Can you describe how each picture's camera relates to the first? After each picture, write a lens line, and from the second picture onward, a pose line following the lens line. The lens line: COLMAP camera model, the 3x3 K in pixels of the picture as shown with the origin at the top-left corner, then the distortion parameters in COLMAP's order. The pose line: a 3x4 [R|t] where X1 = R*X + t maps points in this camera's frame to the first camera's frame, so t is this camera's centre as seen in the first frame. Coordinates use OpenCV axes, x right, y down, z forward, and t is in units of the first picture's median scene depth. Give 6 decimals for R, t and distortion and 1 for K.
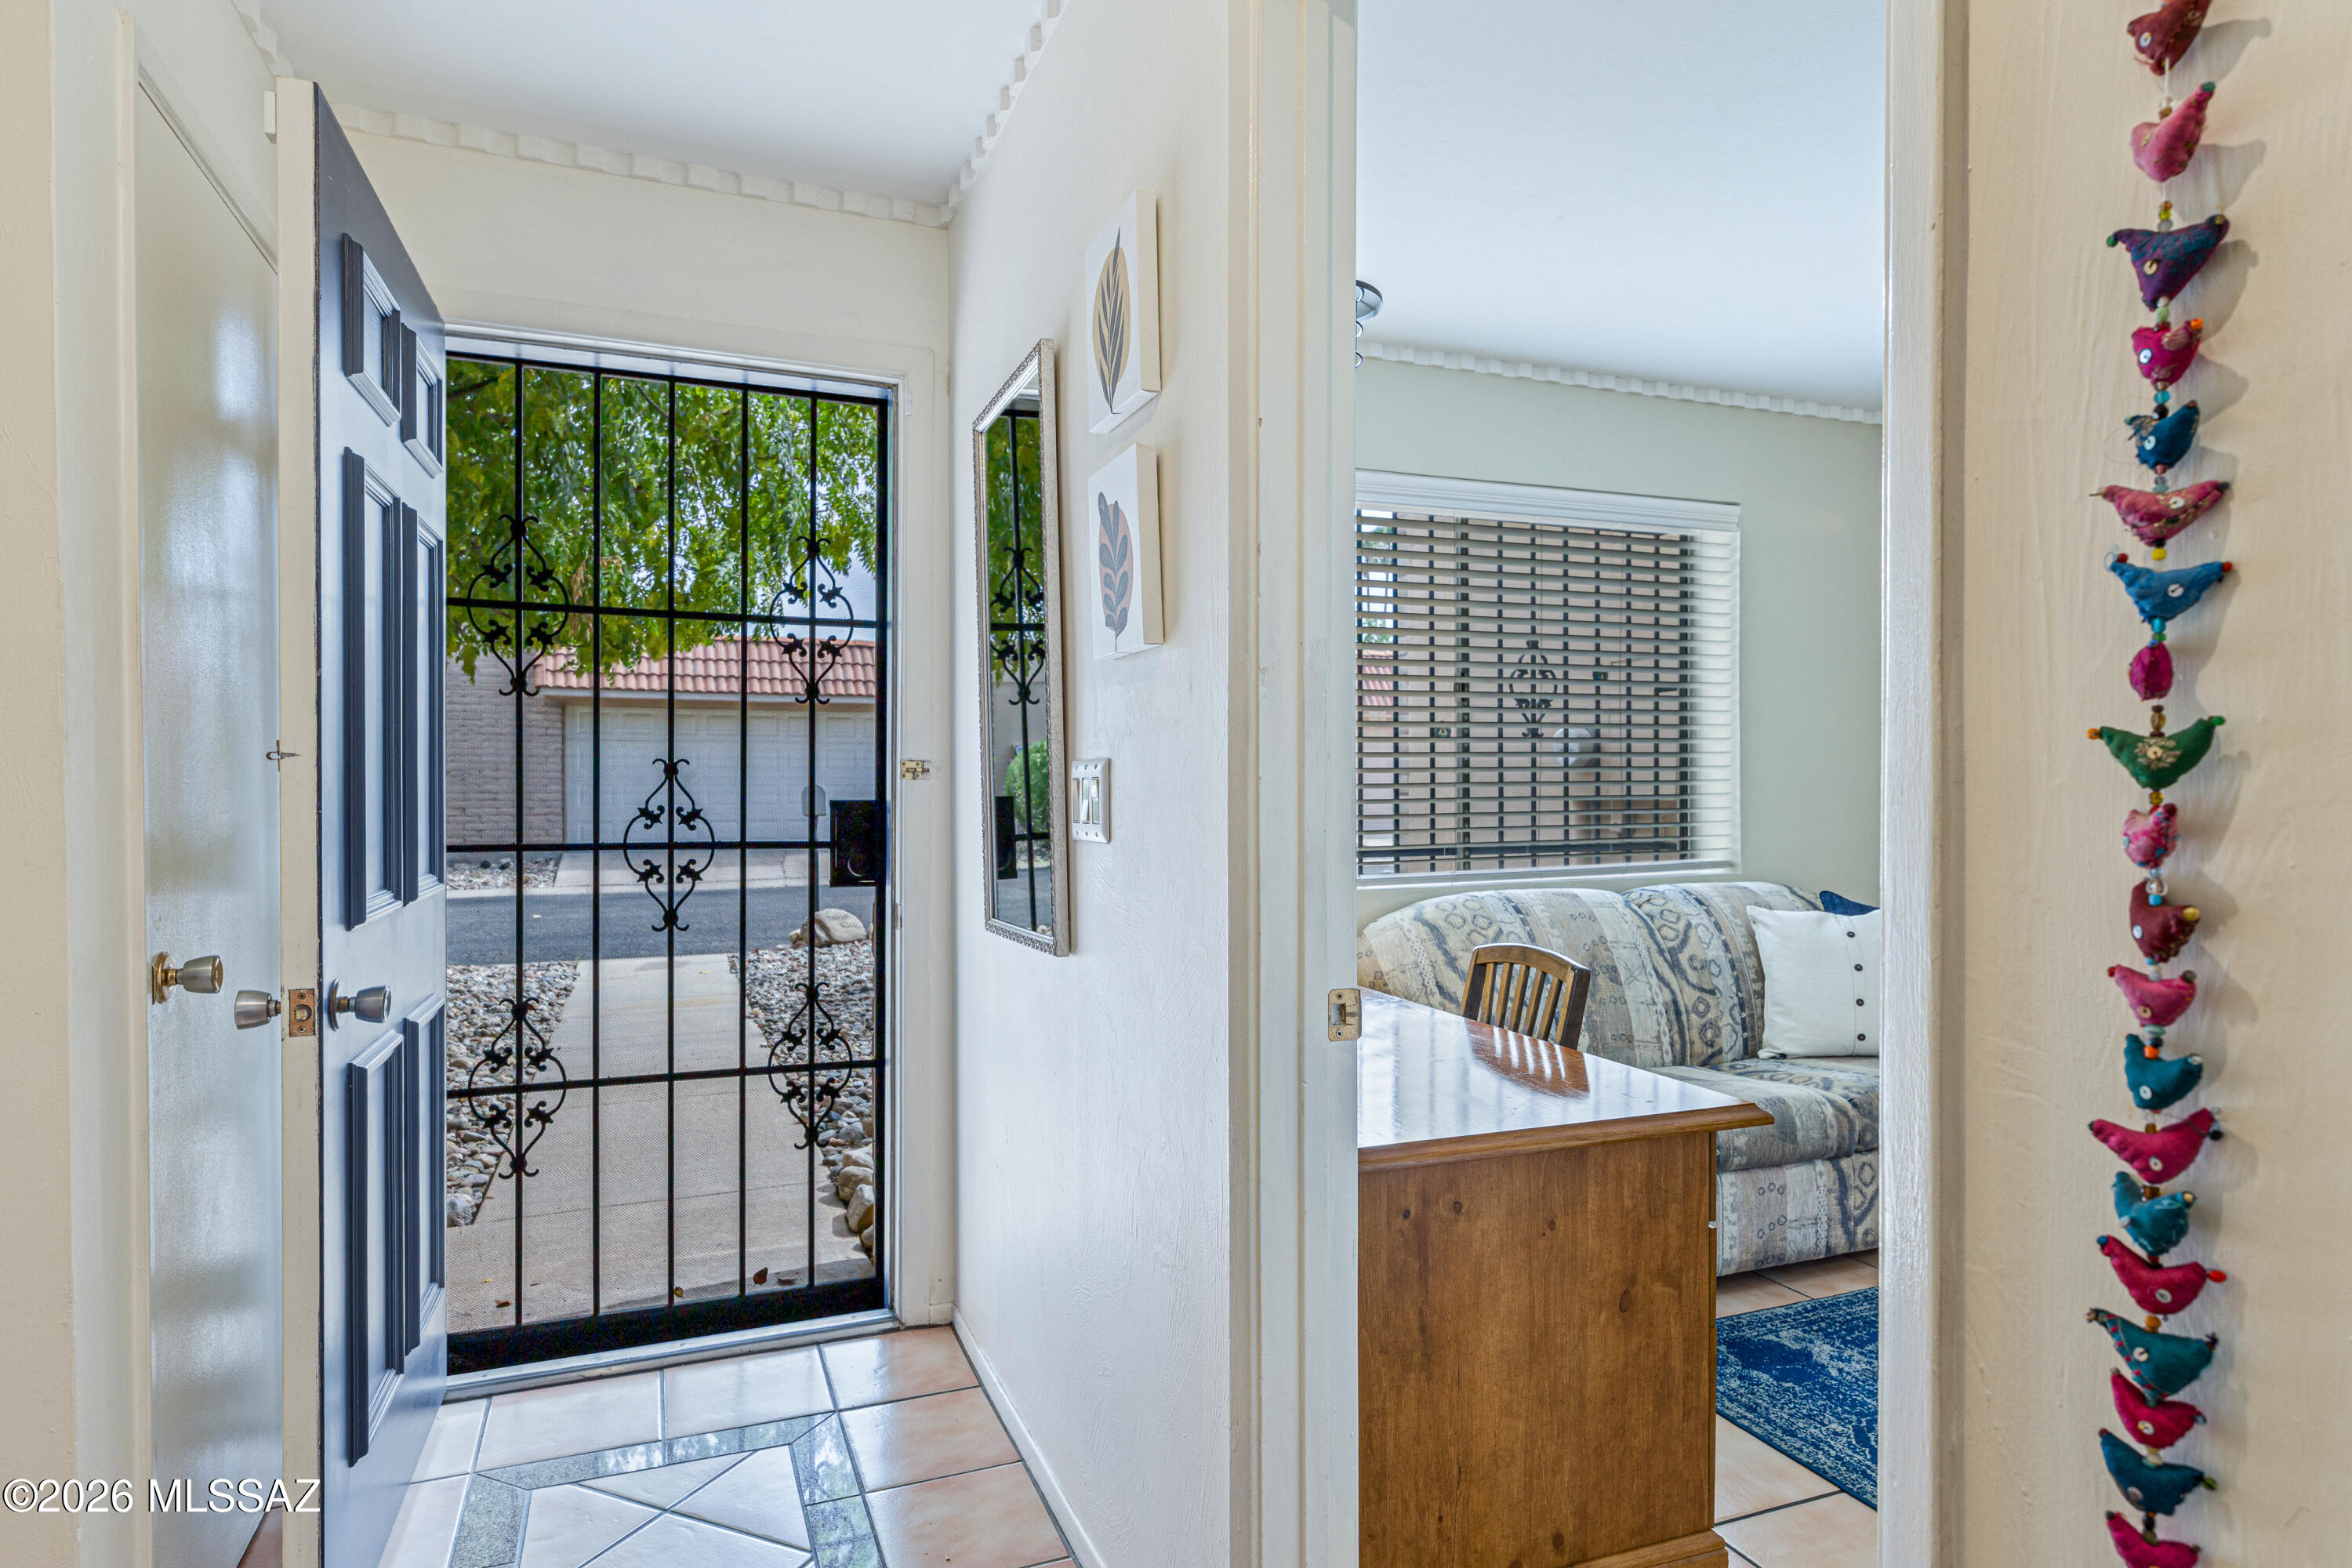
lens RADIAL K [[1305.8, 0, 1137.6], [0, 1305.8, 786.6], [0, 0, 1]] dist [-0.001192, -0.004921]
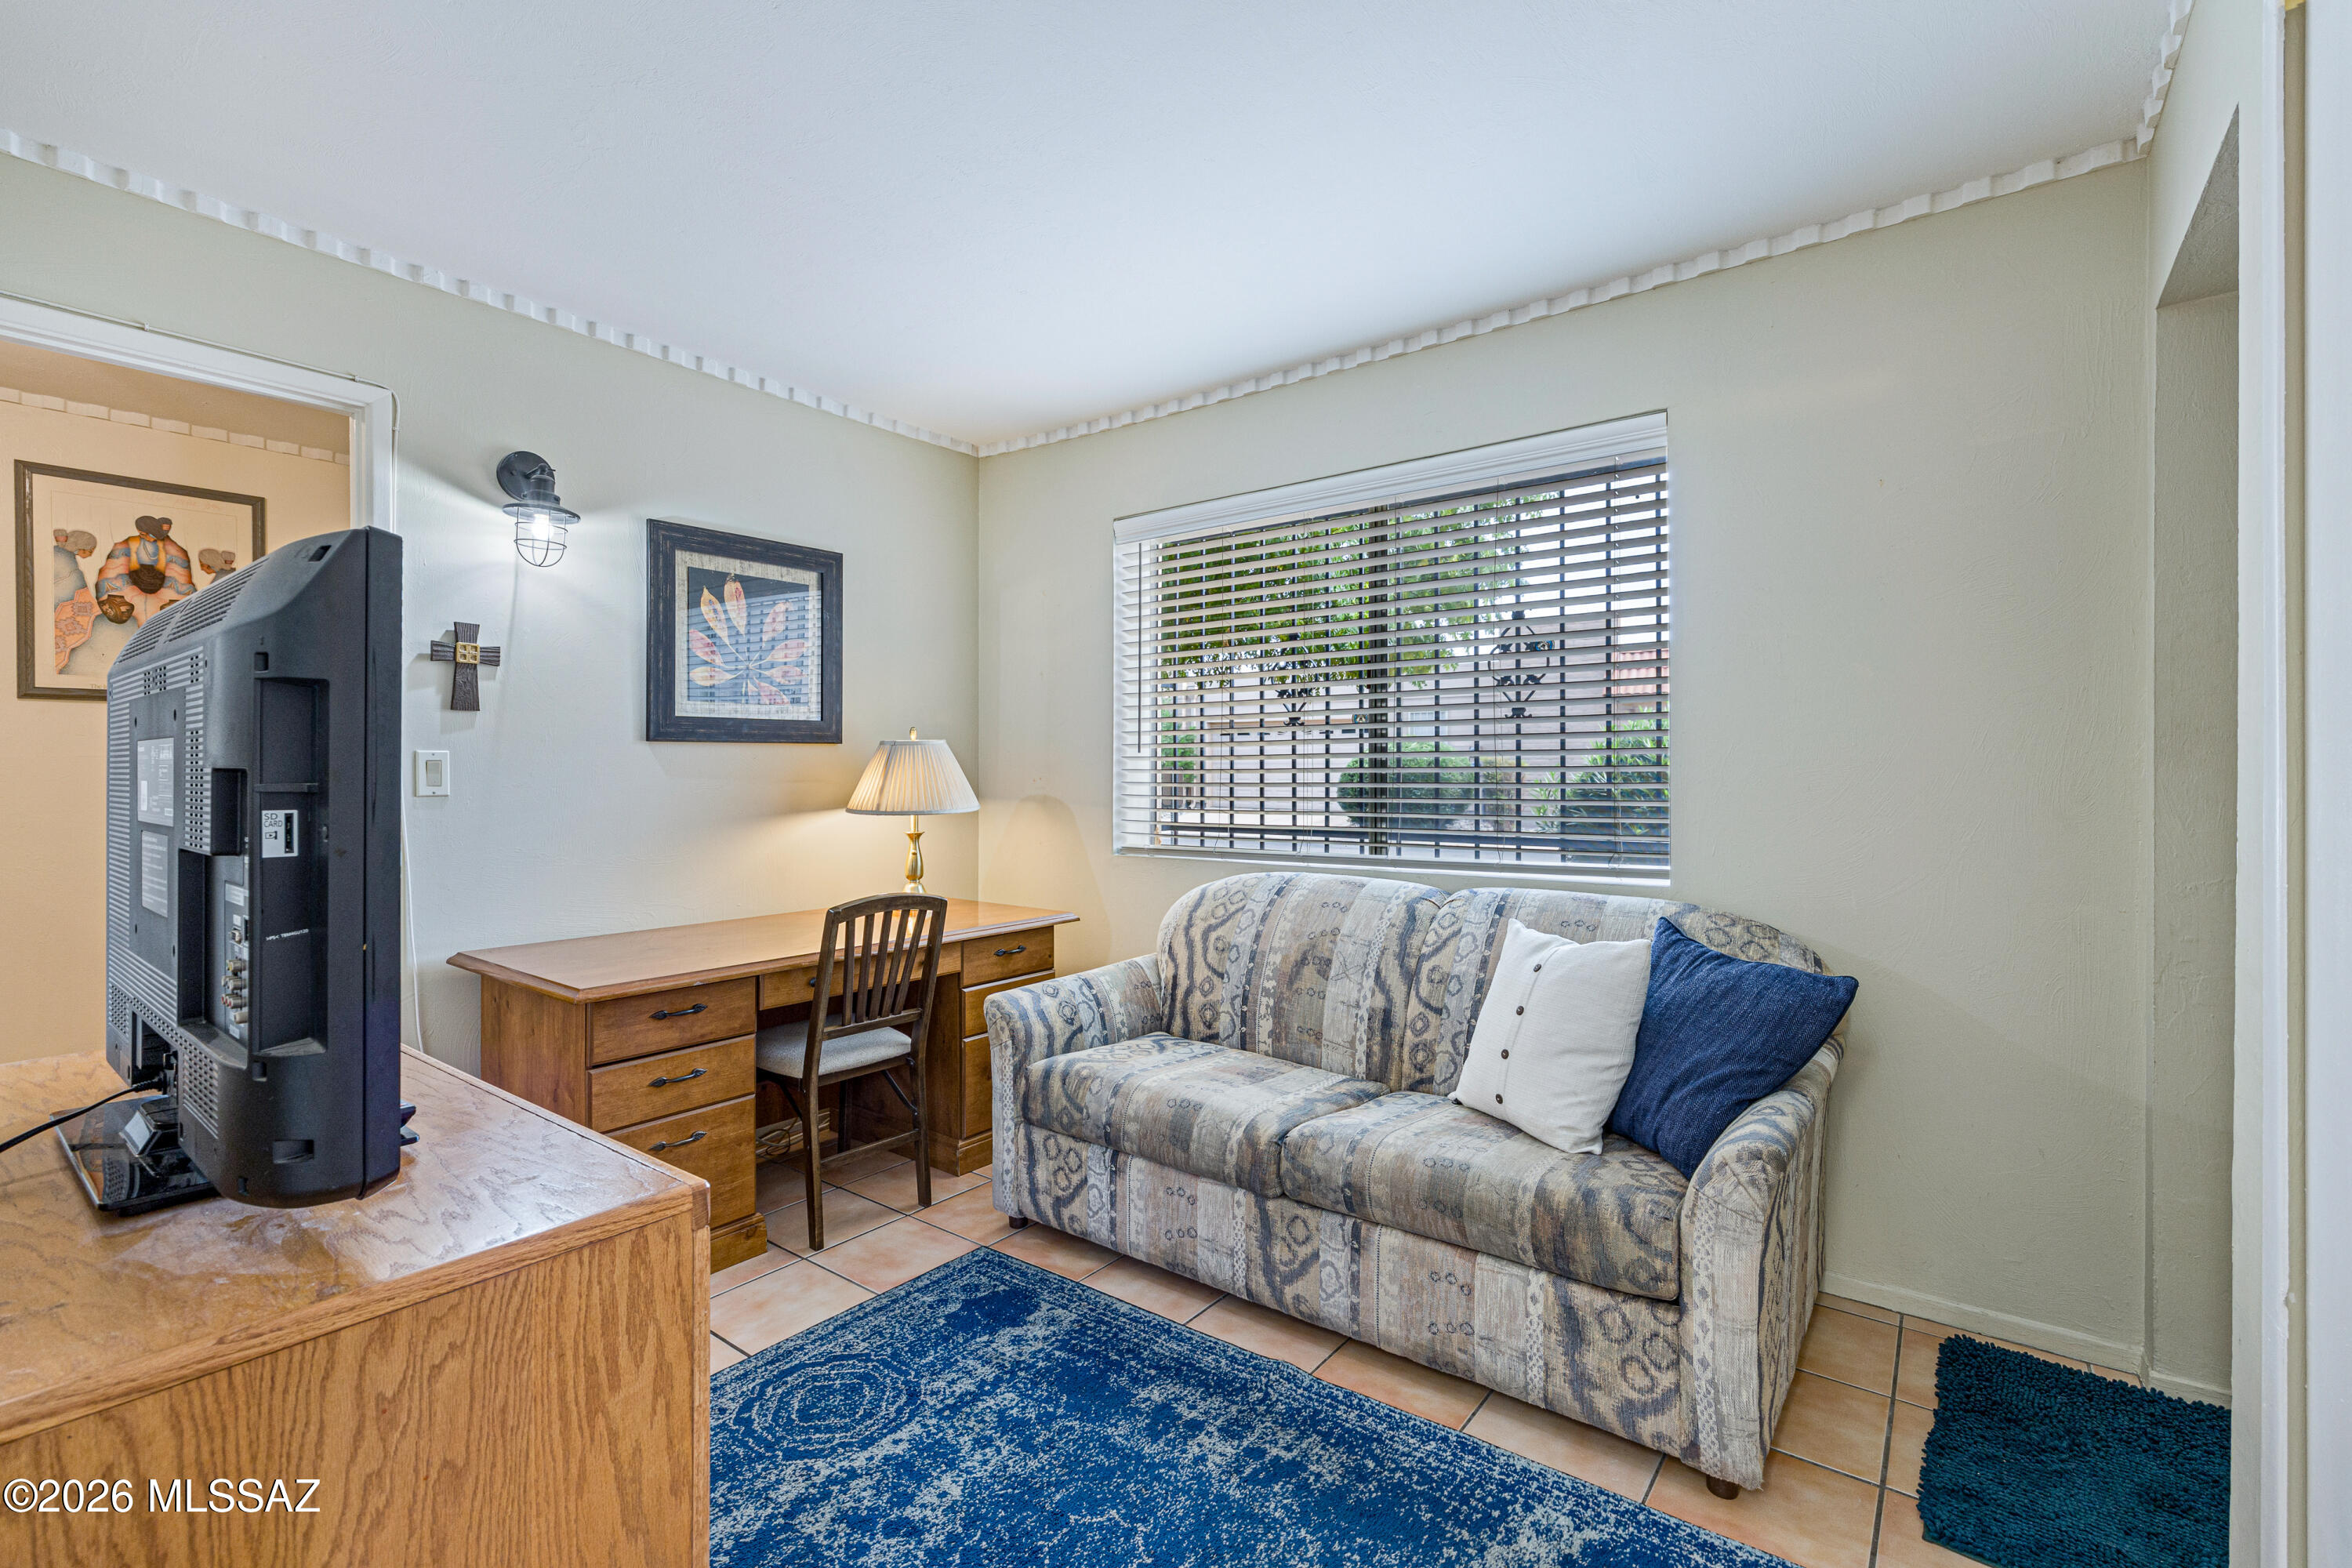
lens RADIAL K [[1035.9, 0, 1191.8], [0, 1035.9, 768.7], [0, 0, 1]] dist [0.000911, 0.000426]
pose [[0.535859, 0.004602, -0.844295, 0.932481], [-0.004725, 0.999986, 0.002451, -0.003655], [0.844294, 0.002676, 0.535873, 0.495872]]
